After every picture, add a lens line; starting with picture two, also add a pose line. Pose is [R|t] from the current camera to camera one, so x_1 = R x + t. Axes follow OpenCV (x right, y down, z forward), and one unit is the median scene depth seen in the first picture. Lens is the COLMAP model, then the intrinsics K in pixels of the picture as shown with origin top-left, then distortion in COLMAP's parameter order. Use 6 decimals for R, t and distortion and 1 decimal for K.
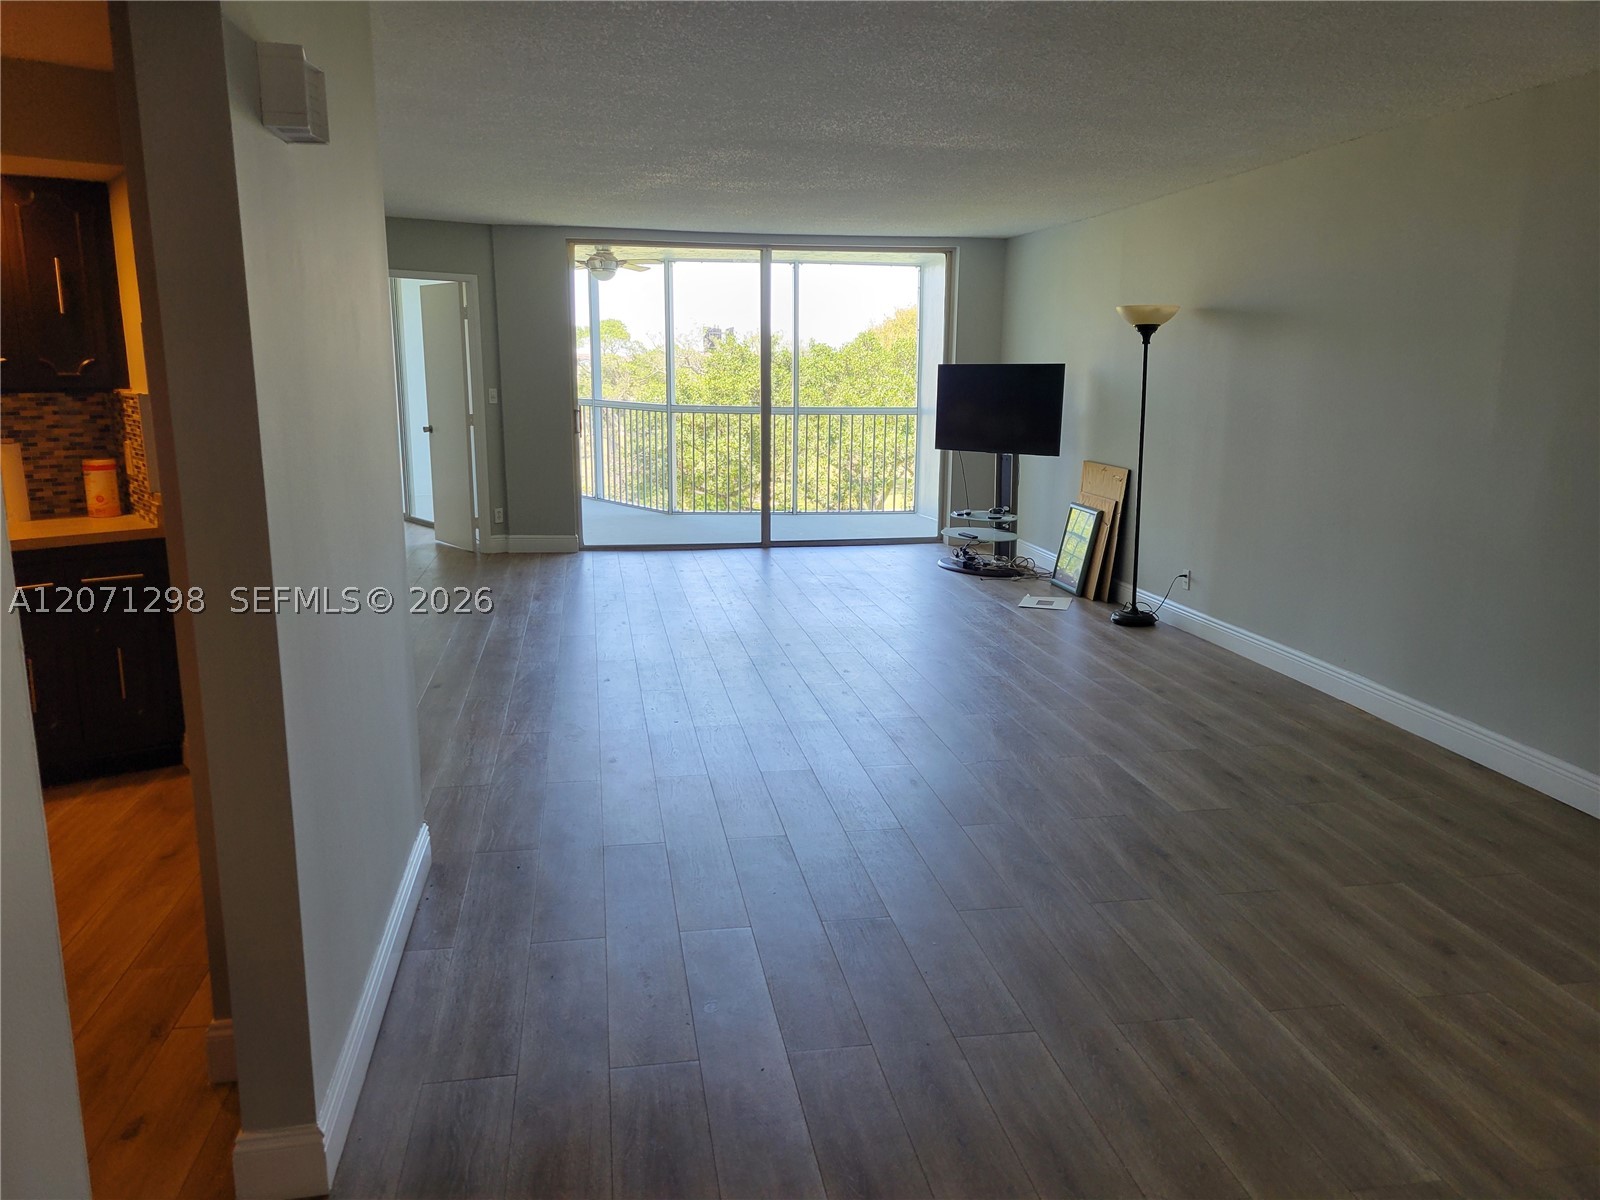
lens RADIAL K [[1187.2, 0, 794.1], [0, 1187.2, 595.7], [0, 0, 1]] dist [0.052893, -0.045674]
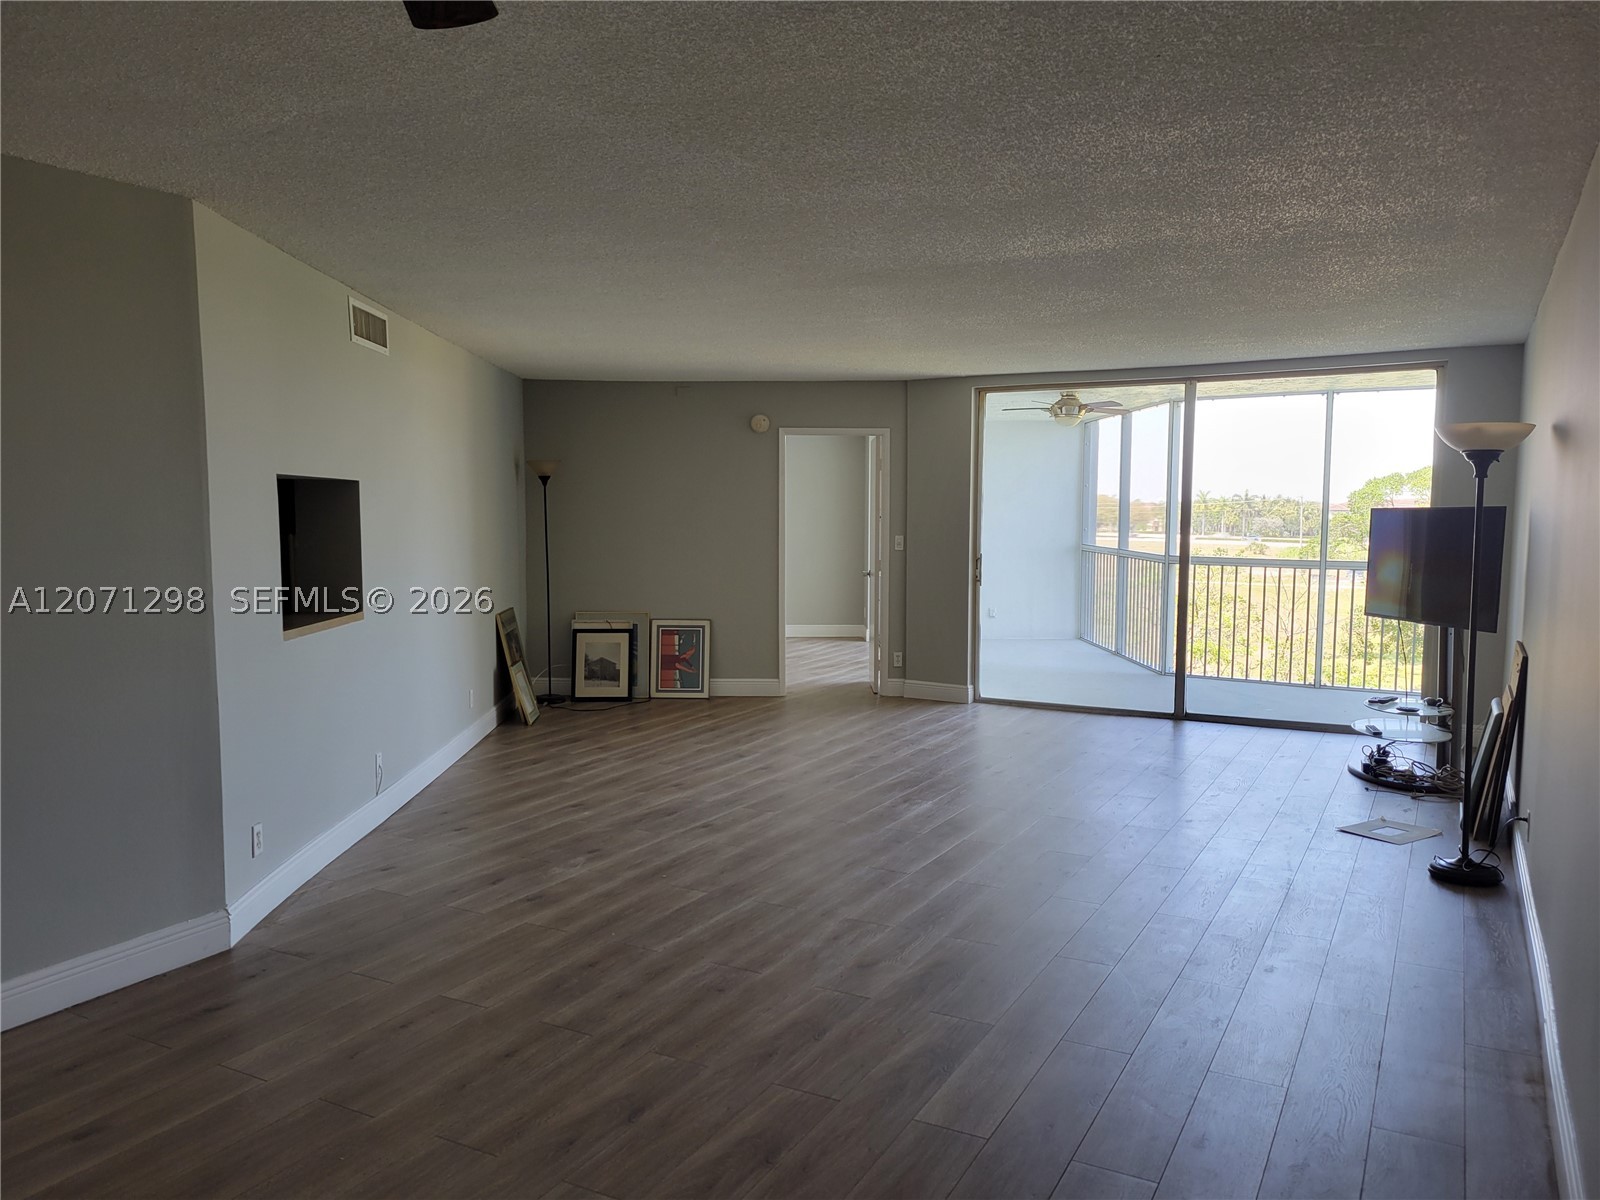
lens RADIAL K [[1187.2, 0, 794.1], [0, 1187.2, 595.7], [0, 0, 1]] dist [0.052893, -0.045674]
pose [[0.777961, 0.039170, -0.627090, 0.304280], [-0.116144, 0.989820, -0.082259, -0.026983], [0.617485, 0.136827, 0.774591, 0.154175]]
